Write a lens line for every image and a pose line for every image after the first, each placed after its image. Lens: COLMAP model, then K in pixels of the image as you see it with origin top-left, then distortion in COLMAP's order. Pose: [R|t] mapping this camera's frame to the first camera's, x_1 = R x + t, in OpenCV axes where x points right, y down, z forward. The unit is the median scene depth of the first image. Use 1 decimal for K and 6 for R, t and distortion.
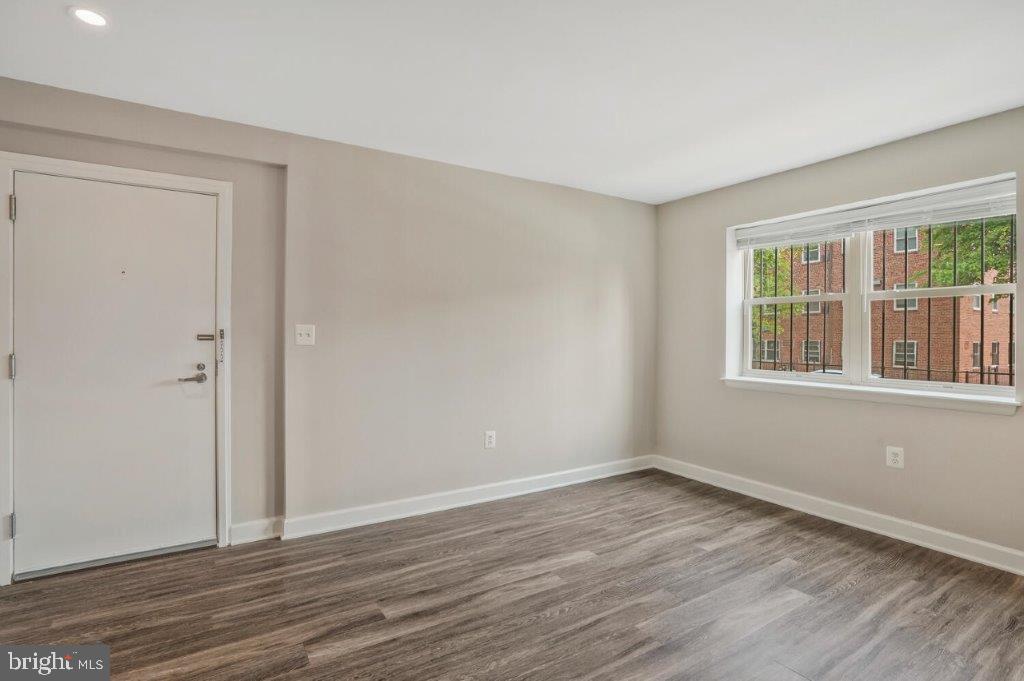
lens RADIAL K [[501.2, 0, 508.7], [0, 501.2, 325.0], [0, 0, 1]] dist [-0.045212, 0.018379]
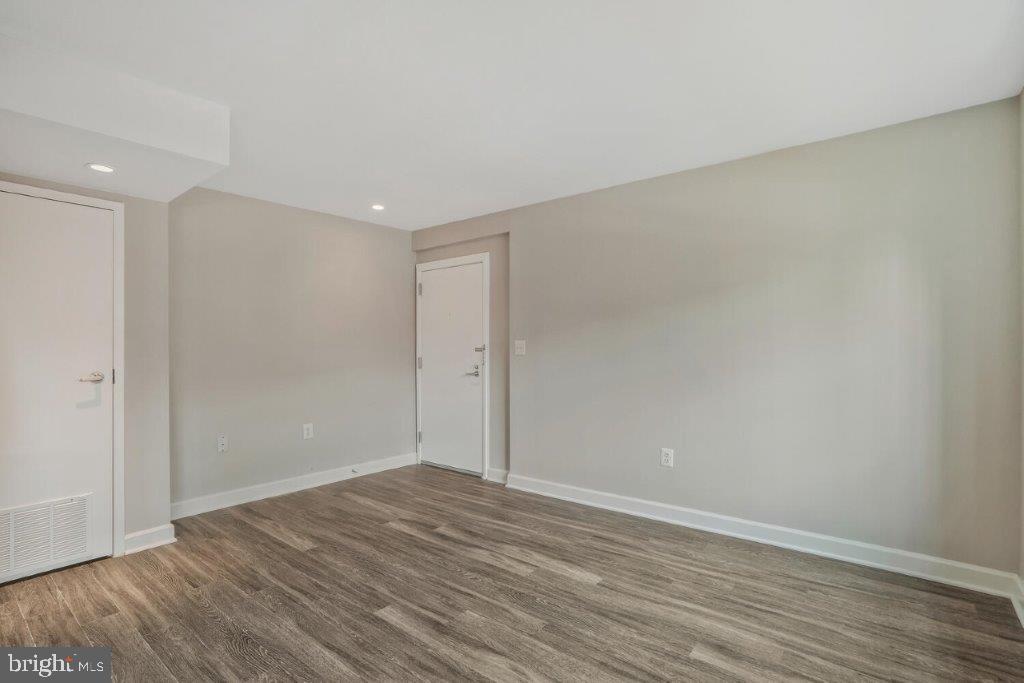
lens RADIAL K [[501.2, 0, 508.8], [0, 501.2, 341.8], [0, 0, 1]] dist [-0.045212, 0.018379]
pose [[0.319667, -0.016465, -0.947387, 0.993866], [0.022143, 0.999706, -0.009903, 0.017244], [0.947271, -0.017812, 0.319937, 0.549813]]
